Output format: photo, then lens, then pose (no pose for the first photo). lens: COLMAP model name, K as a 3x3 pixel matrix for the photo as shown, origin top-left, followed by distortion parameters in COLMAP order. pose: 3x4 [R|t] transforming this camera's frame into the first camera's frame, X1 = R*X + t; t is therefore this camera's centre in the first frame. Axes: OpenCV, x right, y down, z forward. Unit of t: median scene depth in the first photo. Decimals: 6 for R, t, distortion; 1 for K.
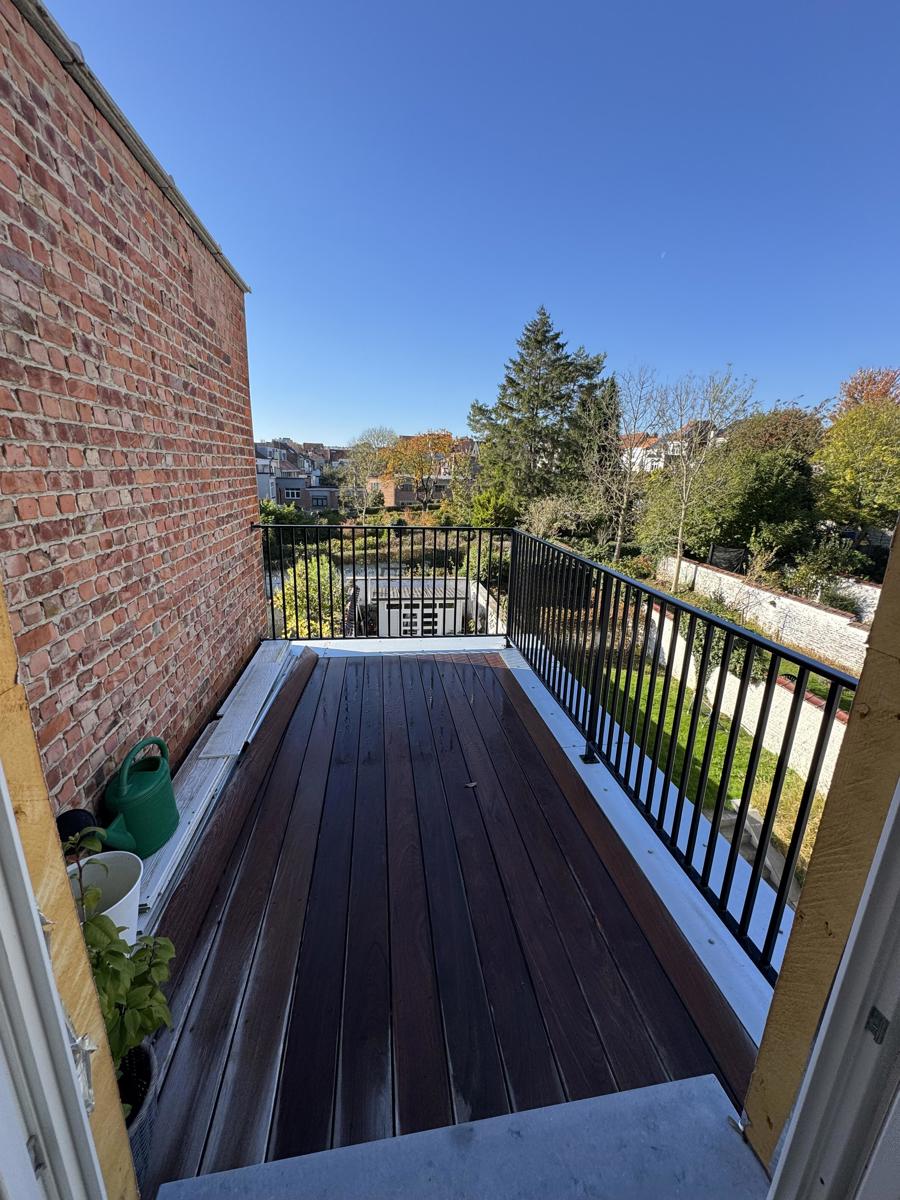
lens RADIAL K [[476.5, 0, 453.0], [0, 476.5, 594.0], [0, 0, 1]] dist [-0.001986, 0.000266]
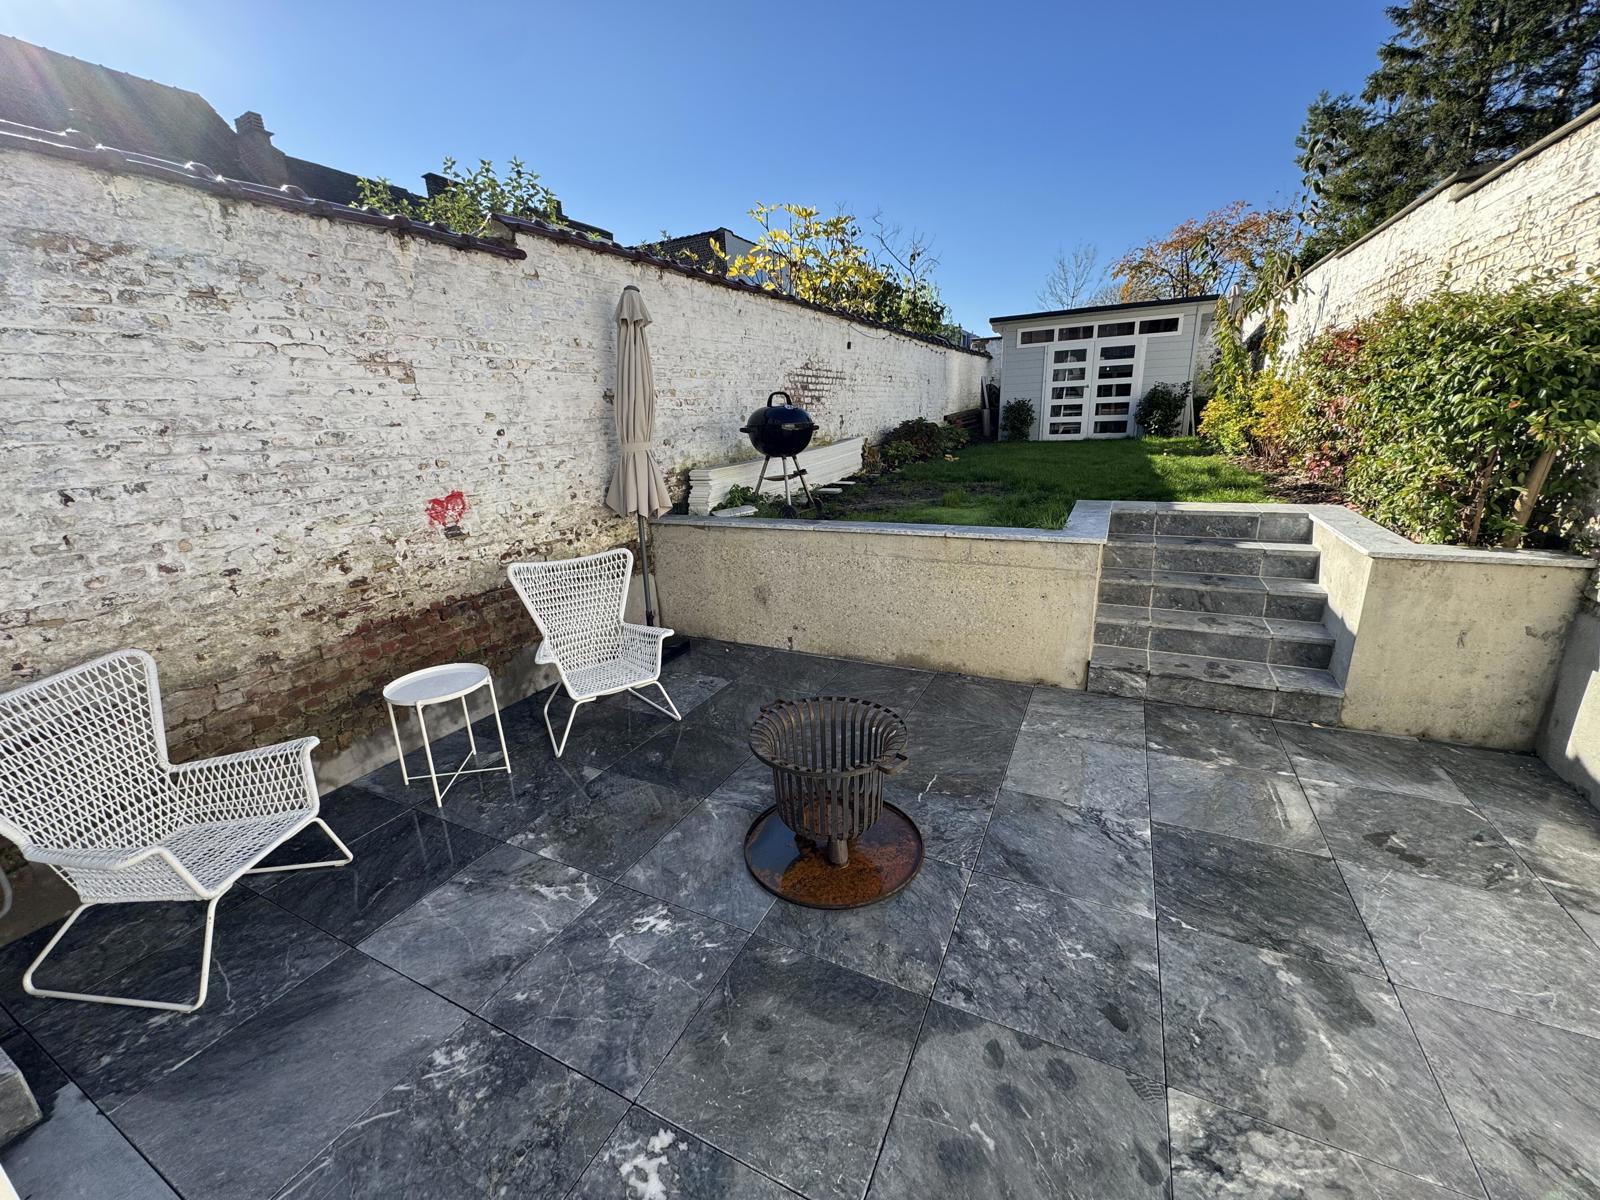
lens RADIAL K [[635.3, 0, 797.3], [0, 635.3, 591.7], [0, 0, 1]] dist [-0.001986, 0.000266]
pose [[0.813466, 0.106922, -0.571701, 0.036176], [-0.091071, 0.994248, 0.056366, 0.126637], [0.574439, 0.006214, 0.818524, 0.139665]]
